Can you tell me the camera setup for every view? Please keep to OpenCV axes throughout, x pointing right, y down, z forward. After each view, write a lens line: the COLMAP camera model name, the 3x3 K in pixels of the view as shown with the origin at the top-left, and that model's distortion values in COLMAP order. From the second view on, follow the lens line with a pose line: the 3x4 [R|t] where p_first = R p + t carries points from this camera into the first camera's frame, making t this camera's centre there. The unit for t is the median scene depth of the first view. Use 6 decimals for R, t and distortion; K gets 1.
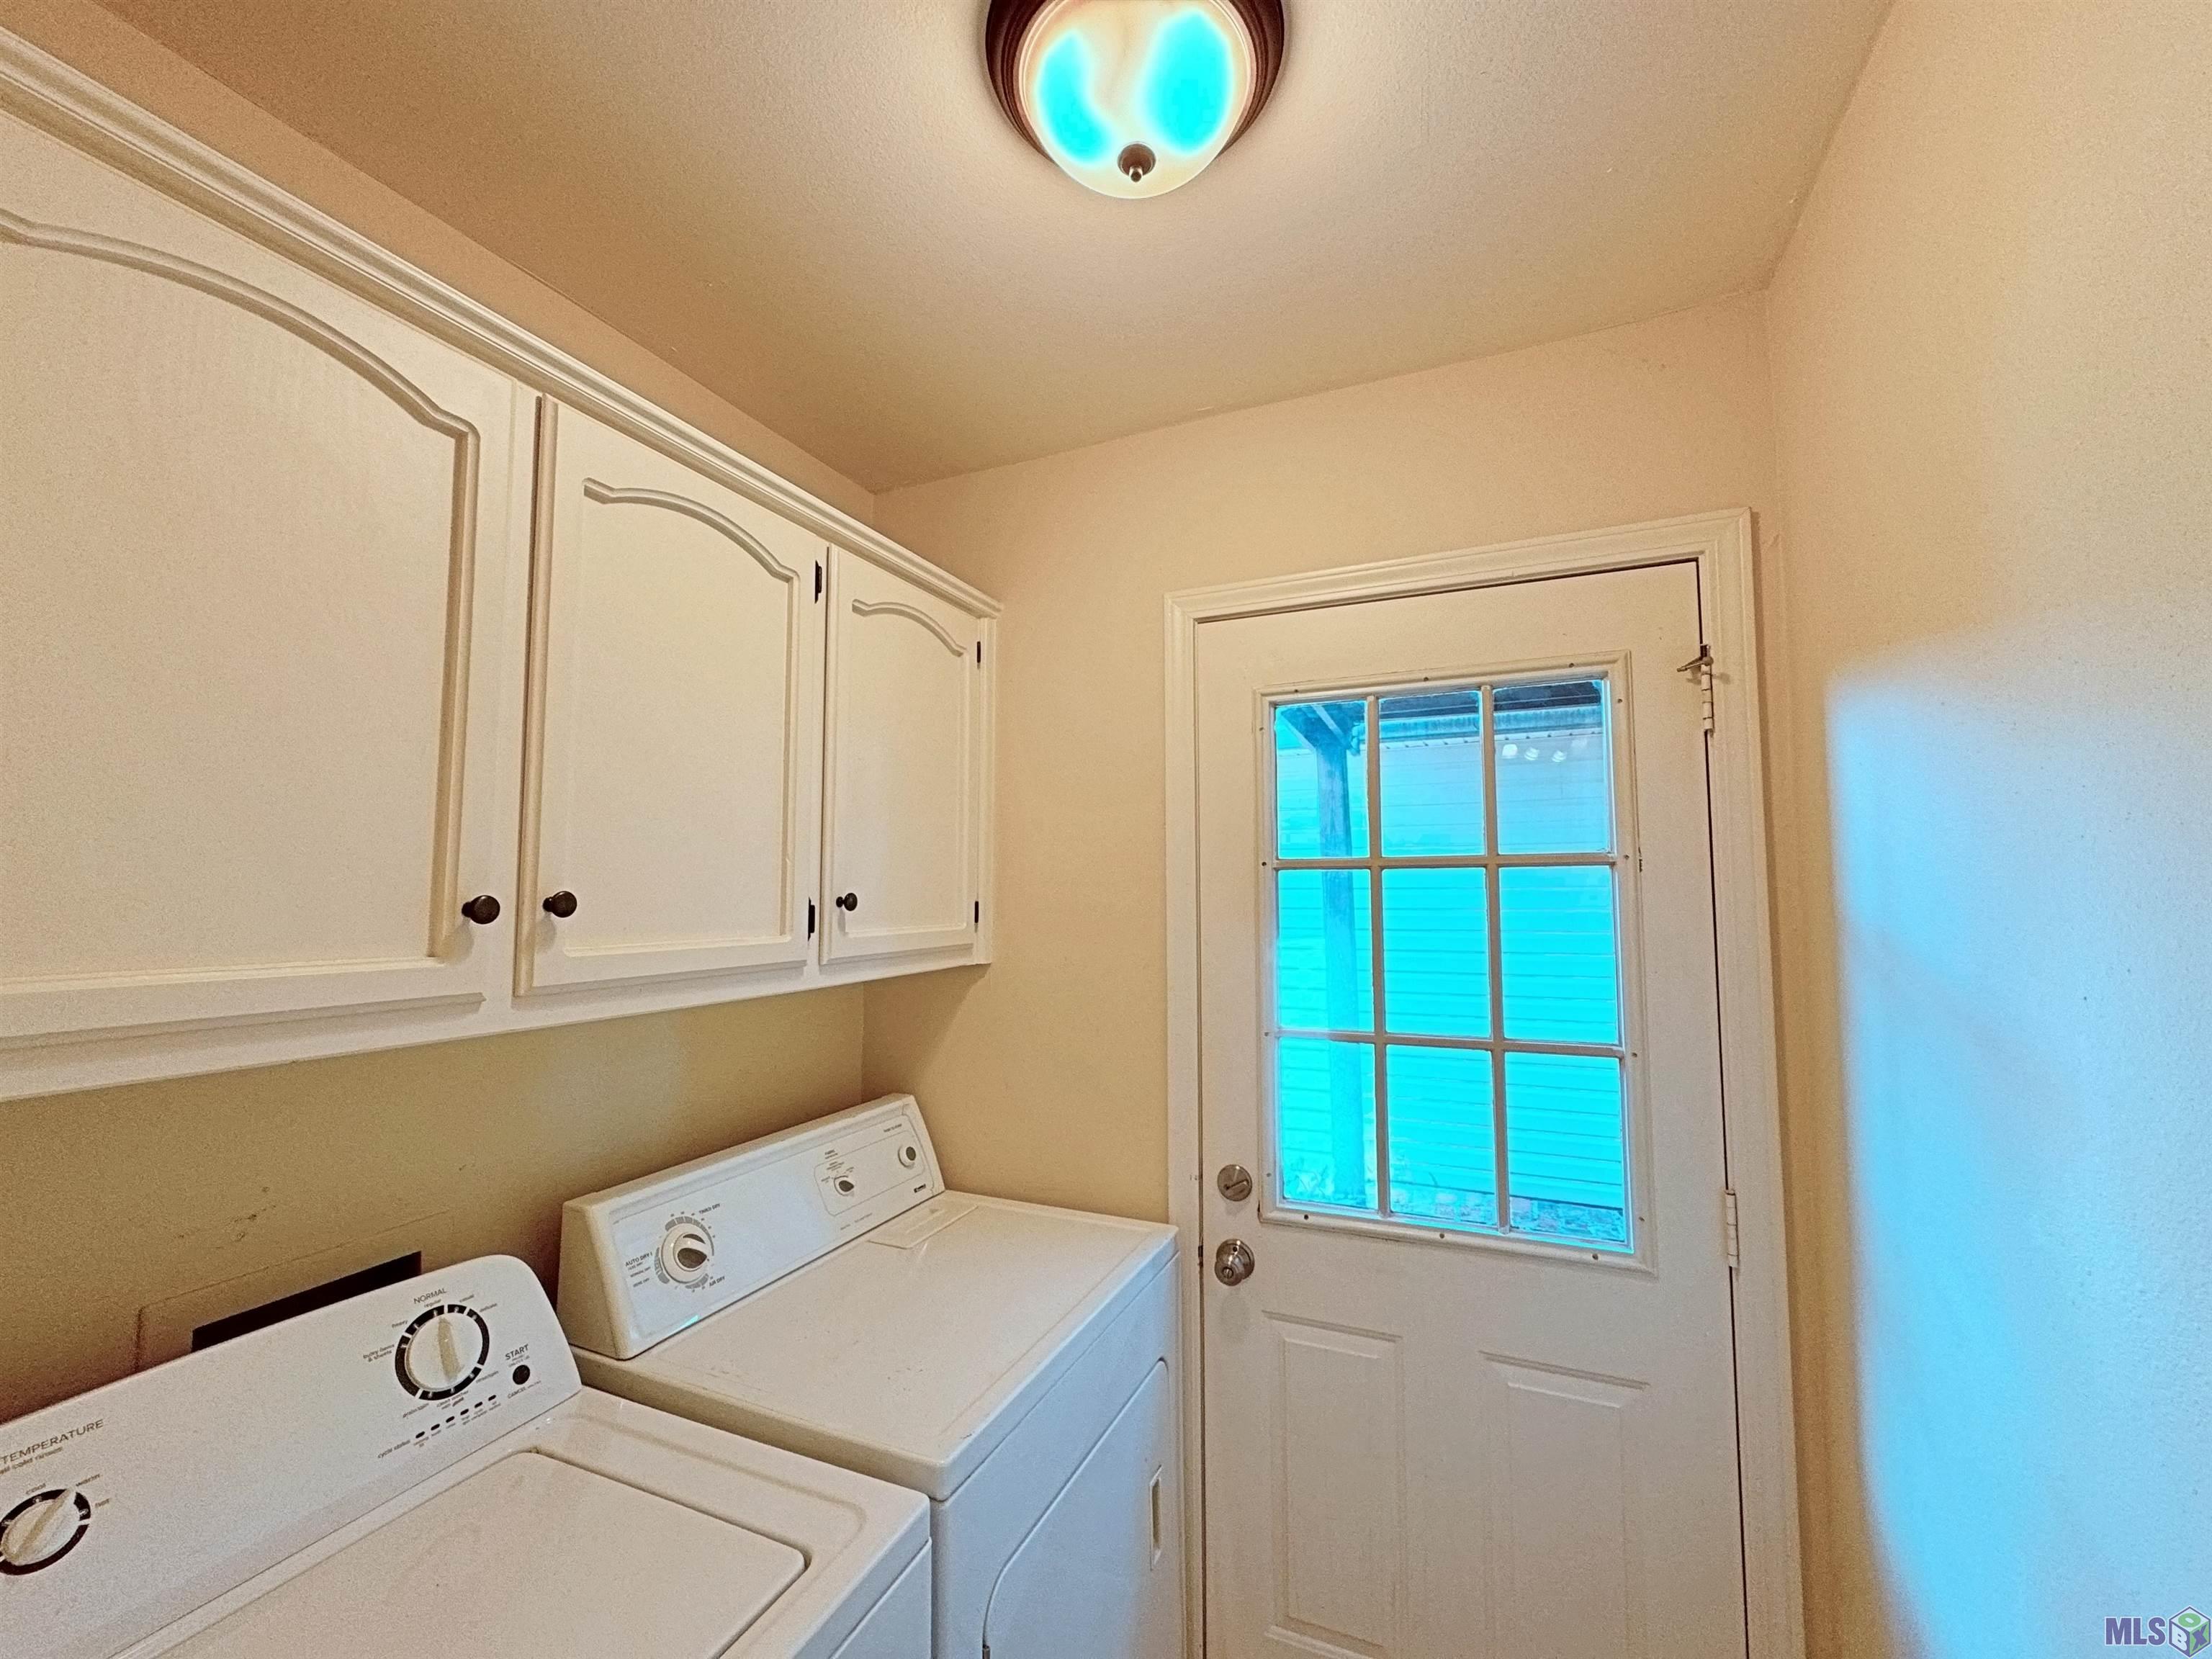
lens RADIAL K [[879.9, 0, 1104.1], [0, 879.9, 831.7], [0, 0, 1]] dist [0.000380, -0.000427]
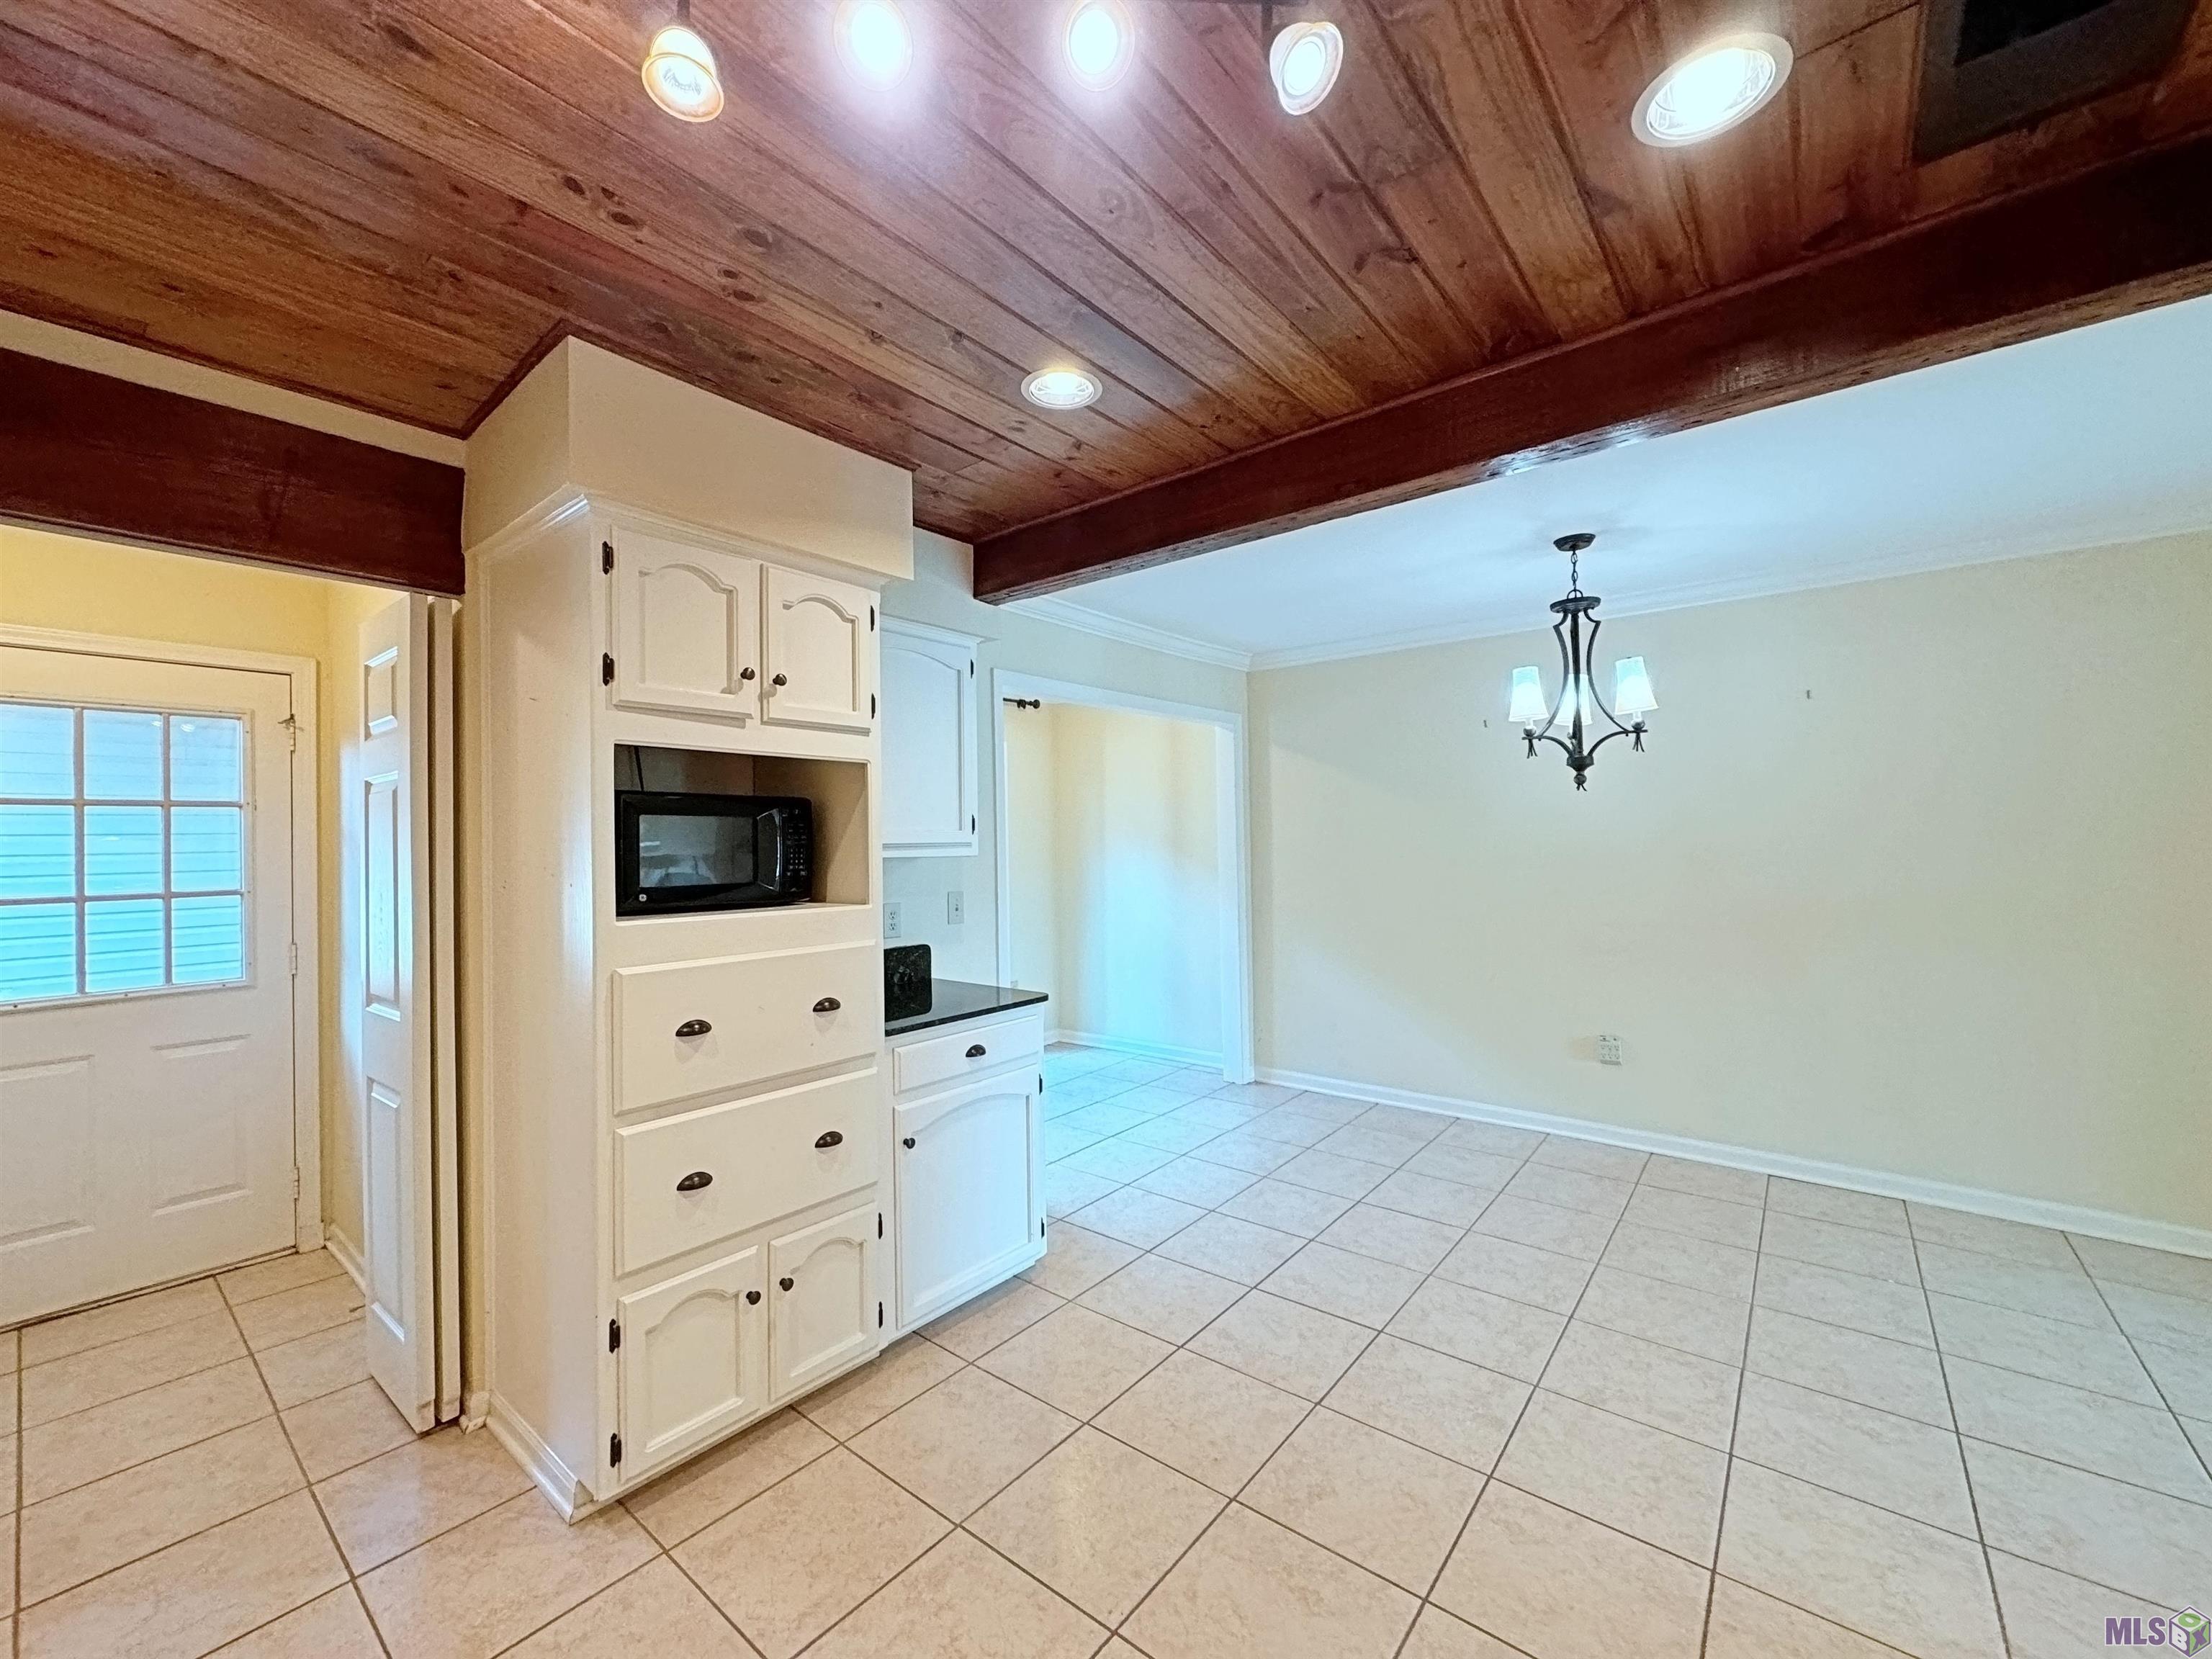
lens RADIAL K [[878.6, 0, 1104.2], [0, 878.6, 833.0], [0, 0, 1]] dist [-0.001911, 0.000360]
pose [[0.270982, 0.003593, 0.962578, -0.953959], [-0.051504, 0.998615, 0.010772, -0.031655], [-0.961206, -0.052496, 0.270791, -1.683423]]
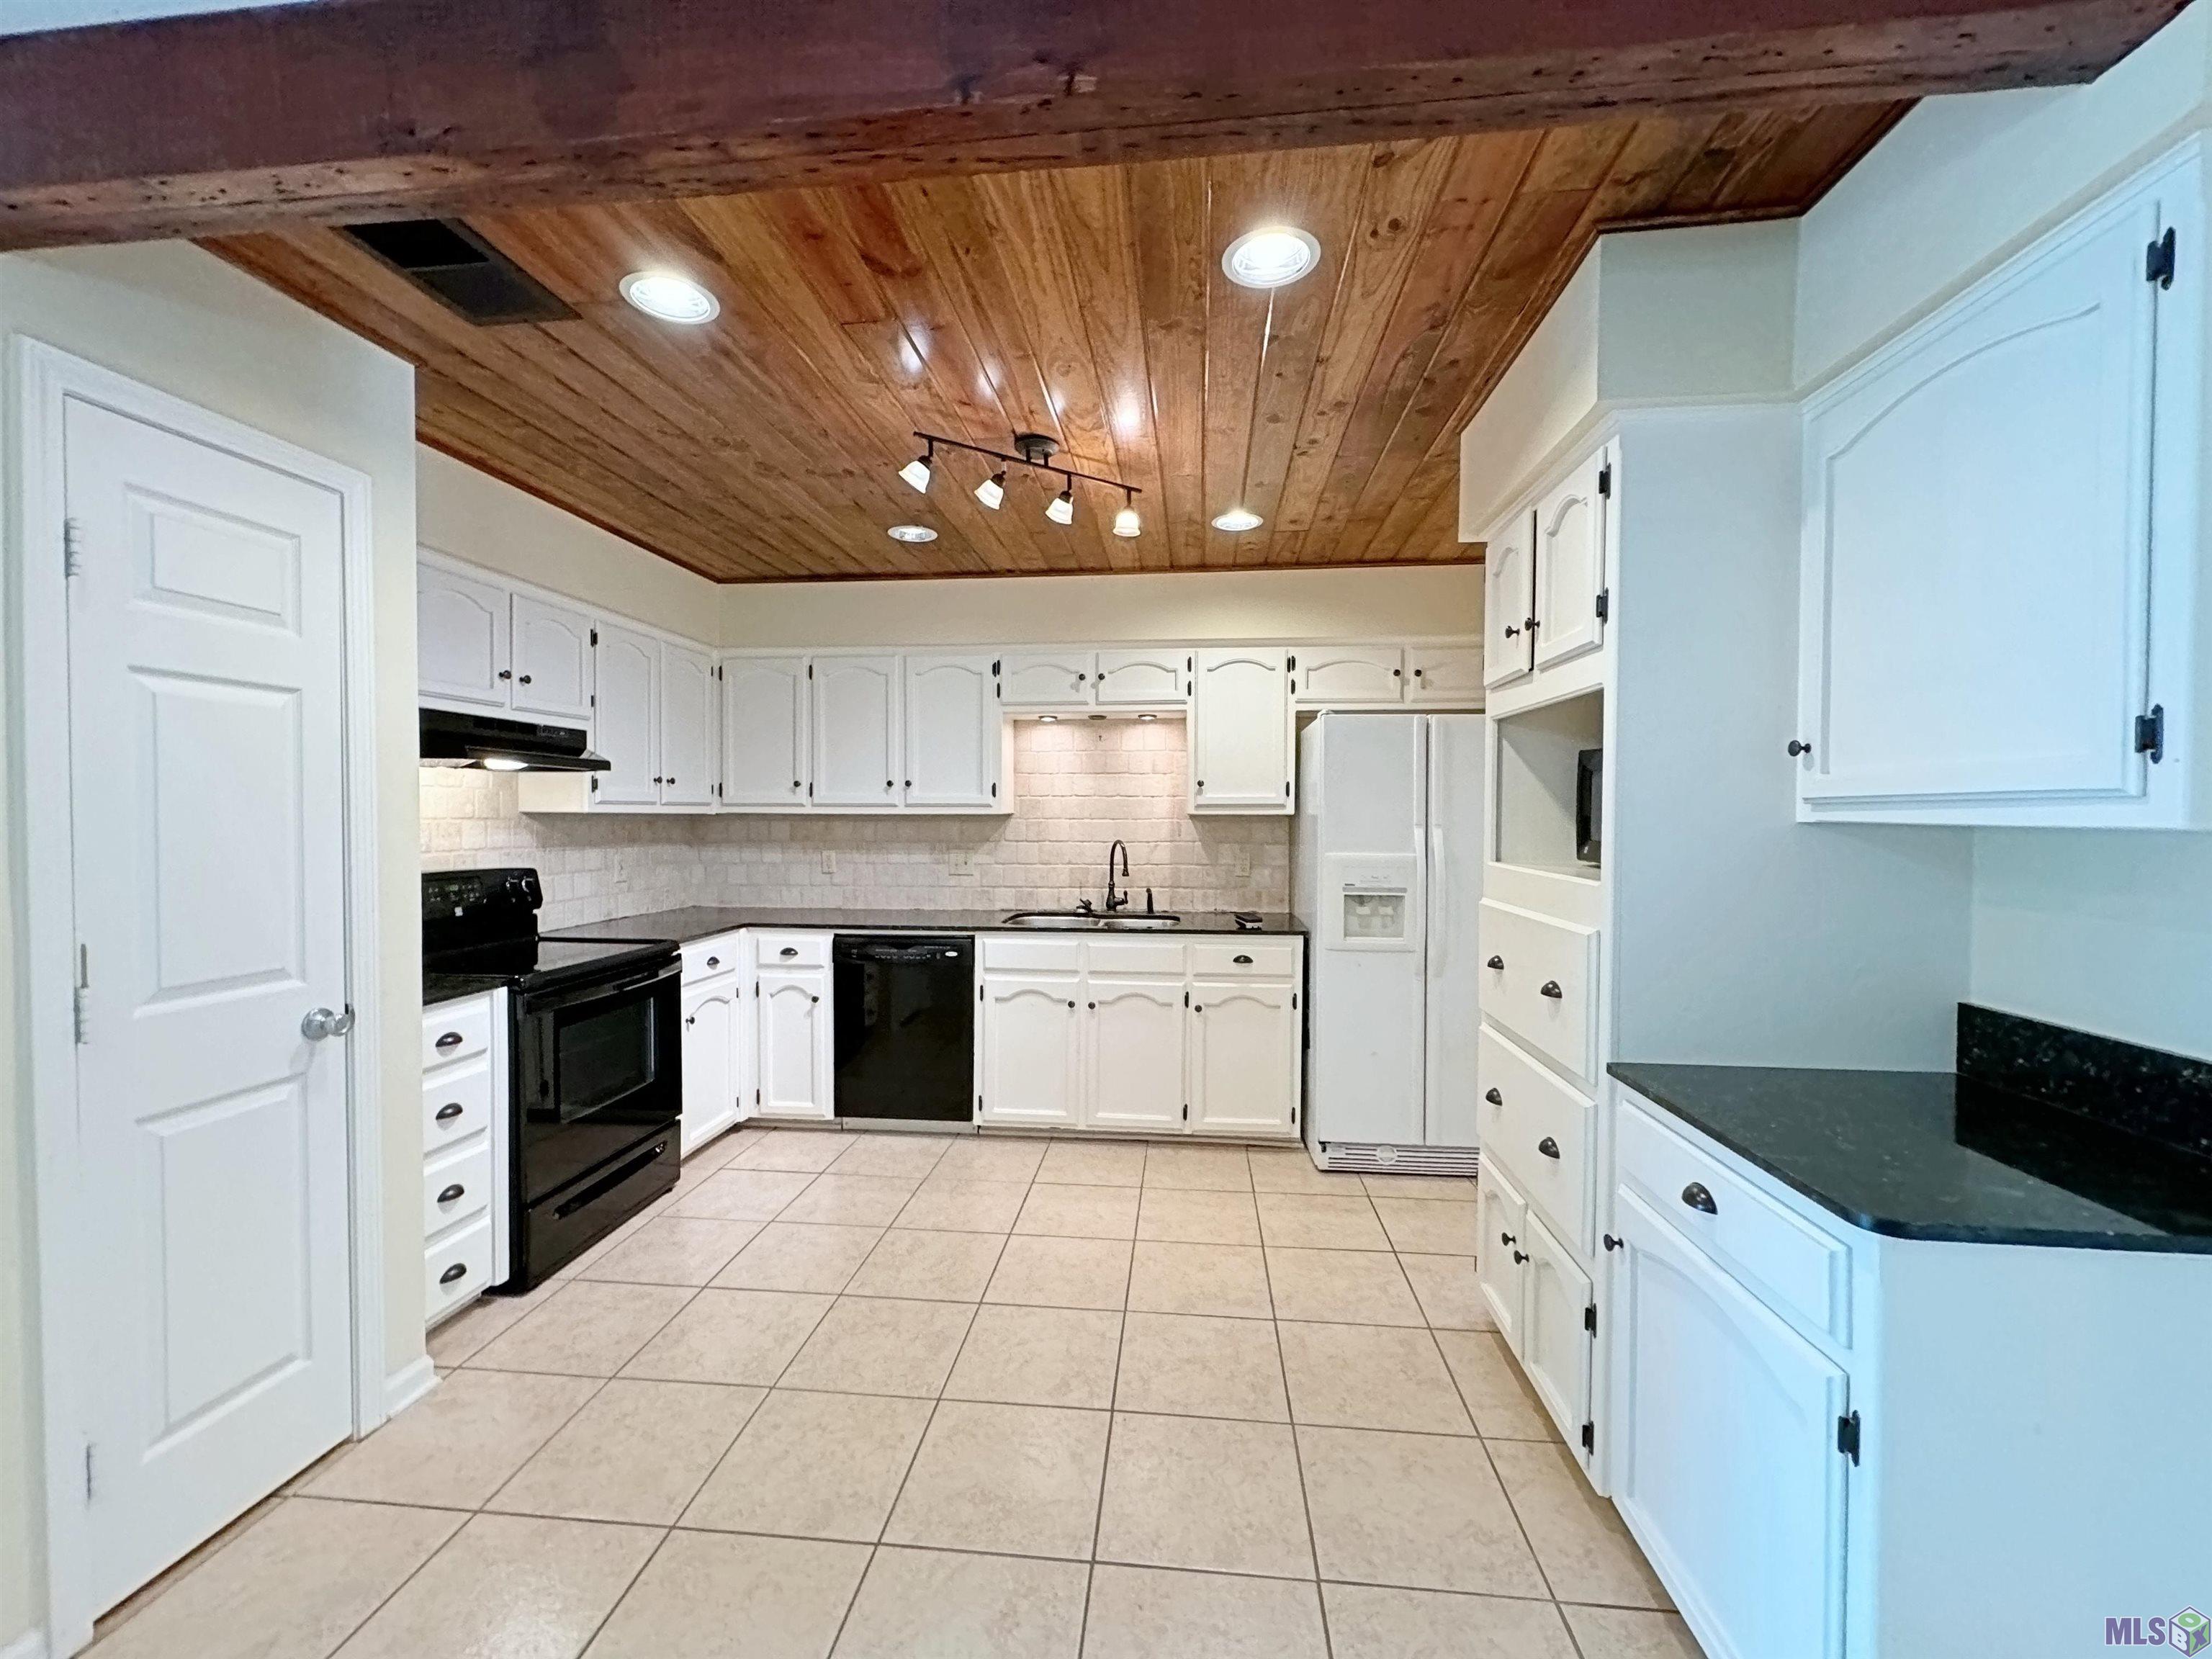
lens RADIAL K [[879.9, 0, 1104.1], [0, 879.9, 831.7], [0, 0, 1]] dist [0.000380, -0.000427]
pose [[0.303300, 0.018286, -0.952720, 1.599951], [0.063165, 0.997231, 0.039249, -0.013696], [0.950799, -0.072083, 0.301305, -1.835051]]
